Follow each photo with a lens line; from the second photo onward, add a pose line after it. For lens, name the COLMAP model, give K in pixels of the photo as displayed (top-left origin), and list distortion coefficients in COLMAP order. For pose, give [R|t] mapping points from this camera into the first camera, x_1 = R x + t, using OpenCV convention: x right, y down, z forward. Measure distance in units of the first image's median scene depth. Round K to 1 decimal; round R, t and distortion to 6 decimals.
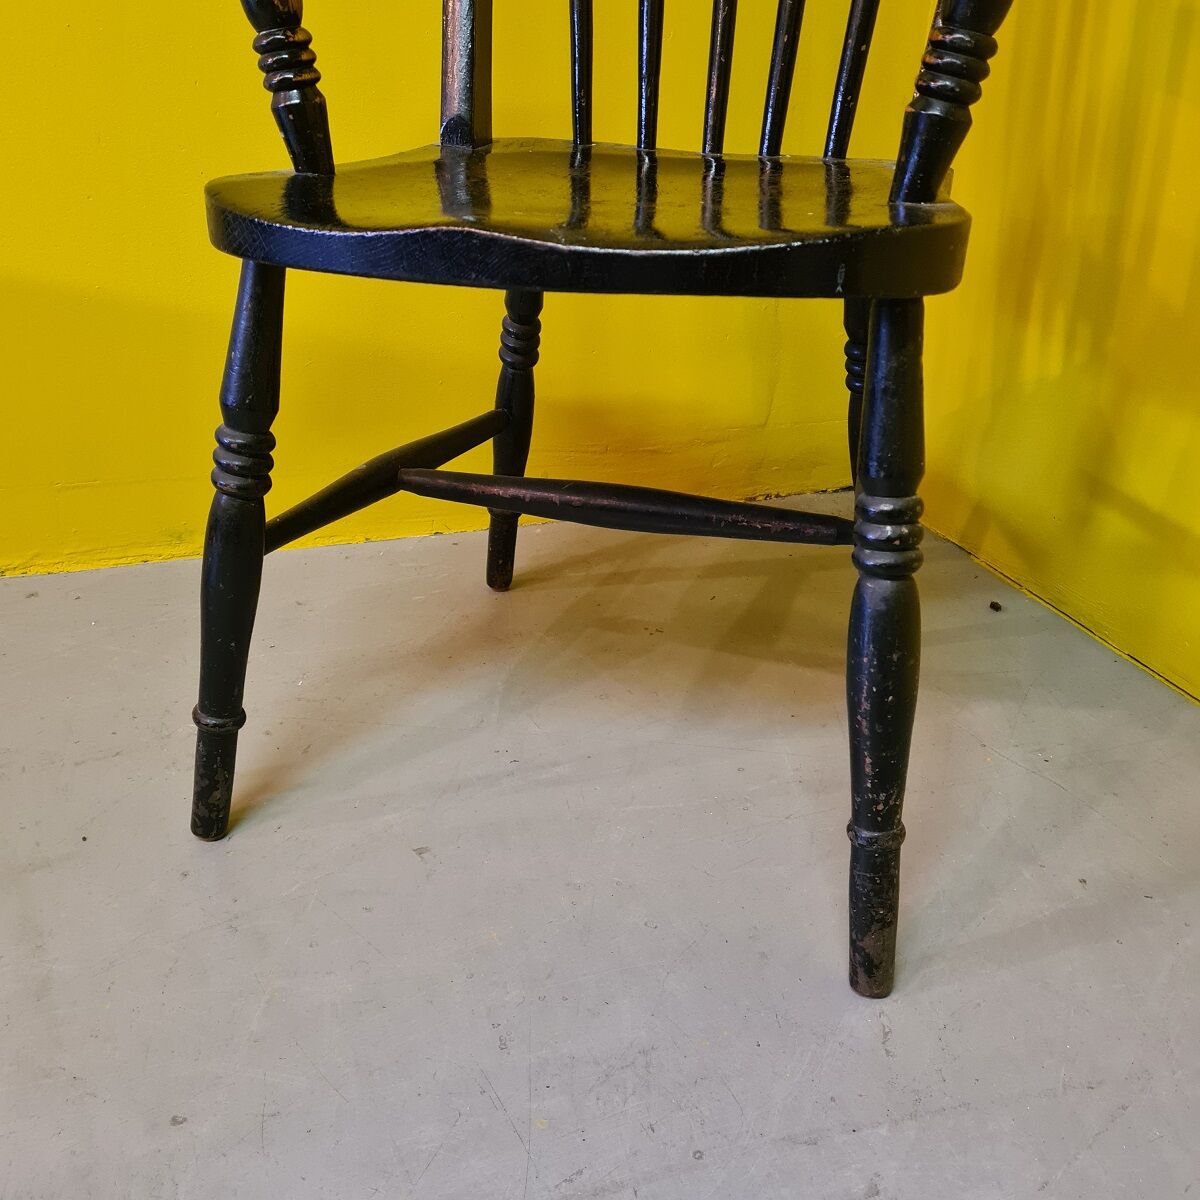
lens RADIAL K [[1206.8, 0, 606.2], [0, 1206.8, 600.6], [0, 0, 1]] dist [0.053603, 0.000000]
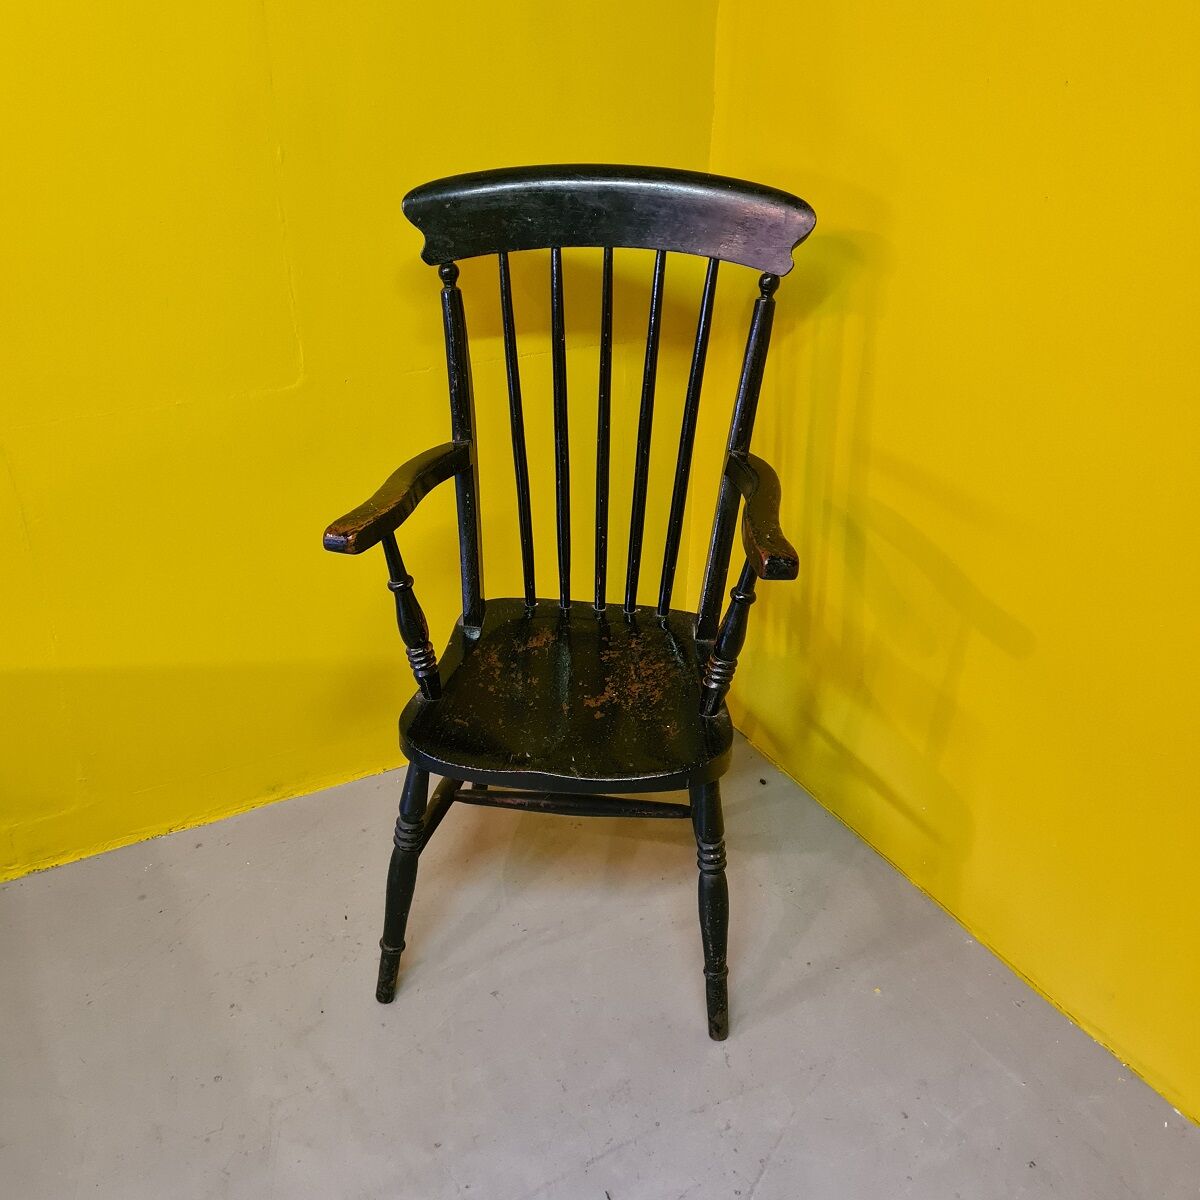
lens RADIAL K [[1206.8, 0, 592.5], [0, 1206.8, 605.5], [0, 0, 1]] dist [0.053603, 0.000000]
pose [[0.983505, -0.095862, 0.153392, -0.273504], [0.087359, 0.994291, 0.061263, -0.617240], [-0.158390, -0.046852, 0.986264, -1.115629]]
